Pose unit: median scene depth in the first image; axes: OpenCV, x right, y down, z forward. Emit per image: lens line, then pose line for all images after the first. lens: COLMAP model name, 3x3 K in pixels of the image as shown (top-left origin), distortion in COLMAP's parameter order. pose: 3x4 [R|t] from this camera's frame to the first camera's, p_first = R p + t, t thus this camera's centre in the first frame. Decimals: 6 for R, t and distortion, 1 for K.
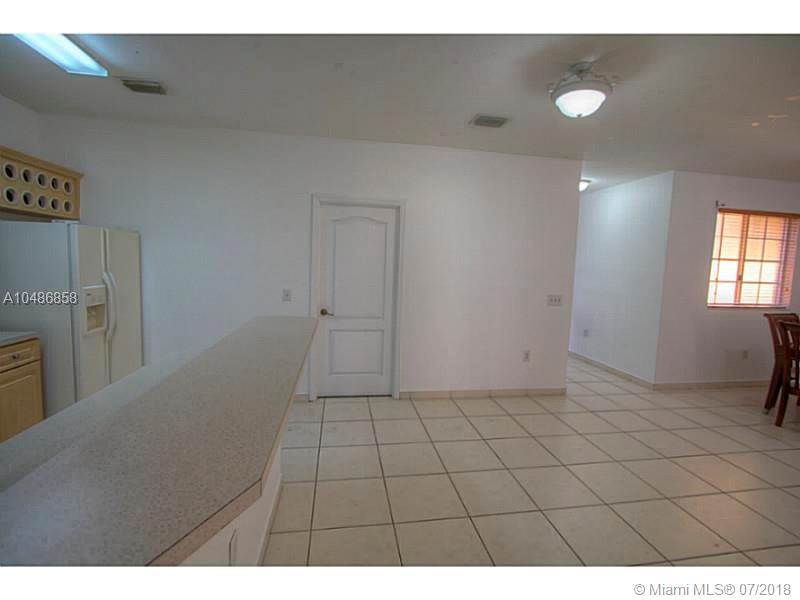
lens RADIAL K [[371.7, 0, 402.0], [0, 371.7, 293.3], [0, 0, 1]] dist [-0.013342, 0.000263]
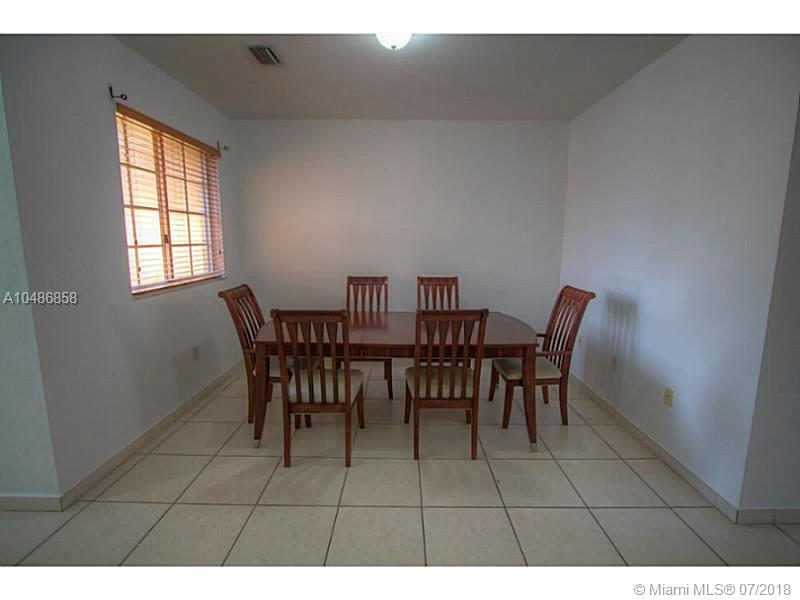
lens RADIAL K [[371.7, 0, 402.0], [0, 371.7, 293.3], [0, 0, 1]] dist [-0.013342, 0.000263]
pose [[0.165435, -0.179052, 0.969831, 0.374852], [0.085771, 0.982267, 0.166717, -0.022148], [-0.982484, 0.055602, 0.177858, 0.519532]]
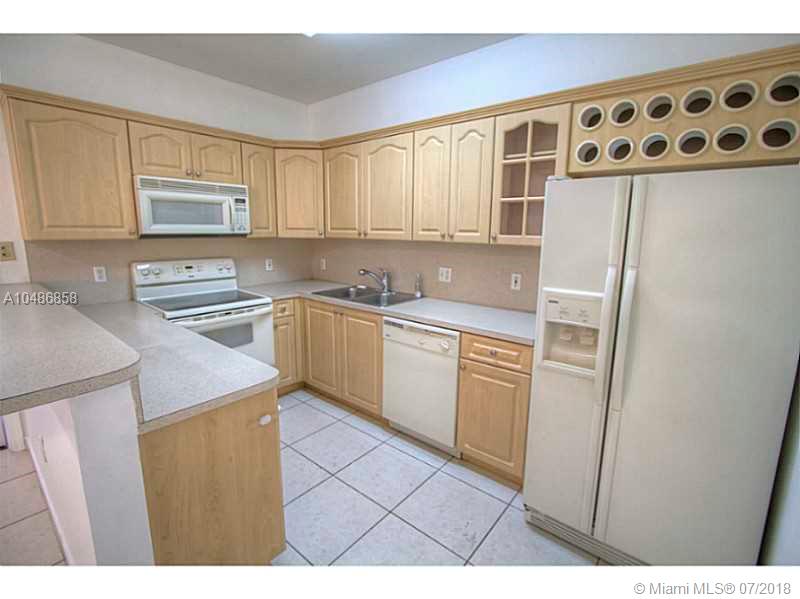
lens RADIAL K [[371.7, 0, 402.0], [0, 371.7, 292.8], [0, 0, 1]] dist [-0.013342, 0.000263]
pose [[-0.747769, 0.072354, -0.660005, -0.170254], [-0.093616, 0.972625, 0.212690, -0.068875], [0.657326, 0.220830, -0.720525, 0.764899]]
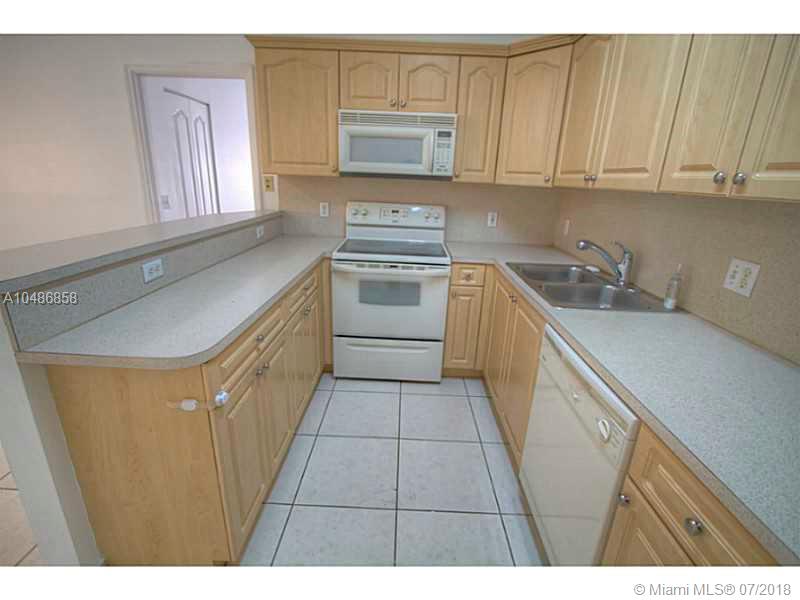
lens RADIAL K [[371.7, 0, 402.0], [0, 371.7, 293.3], [0, 0, 1]] dist [-0.013342, 0.000263]
pose [[-0.982169, -0.119767, 0.144916, -0.441303], [-0.055791, 0.921775, 0.383690, -0.051324], [-0.179533, 0.368763, -0.912021, 0.652037]]
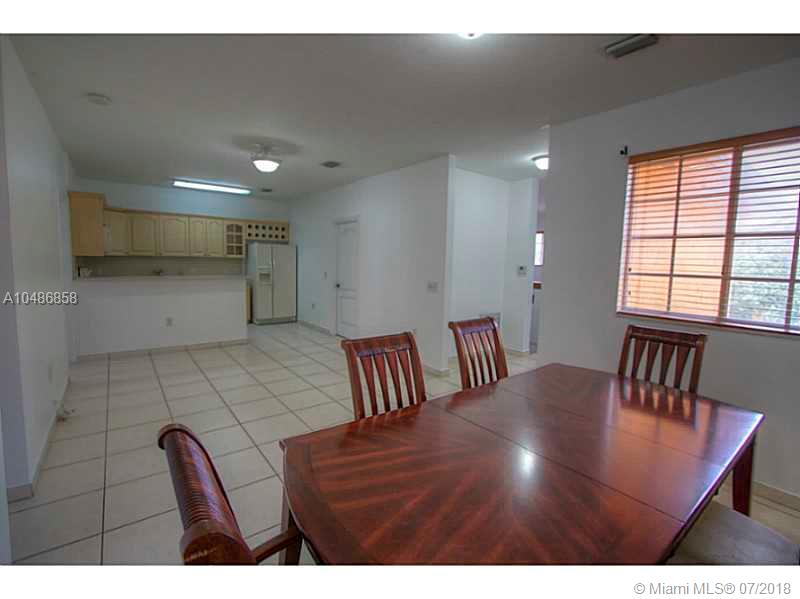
lens RADIAL K [[363.6, 0, 390.1], [0, 363.6, 297.4], [0, 0, 1]] dist [-0.000730, 0.000178]
pose [[0.471091, 0.070274, -0.879281, 1.207193], [-0.087302, 0.995642, 0.032800, 0.023747], [0.877754, 0.061312, 0.475173, 0.345702]]
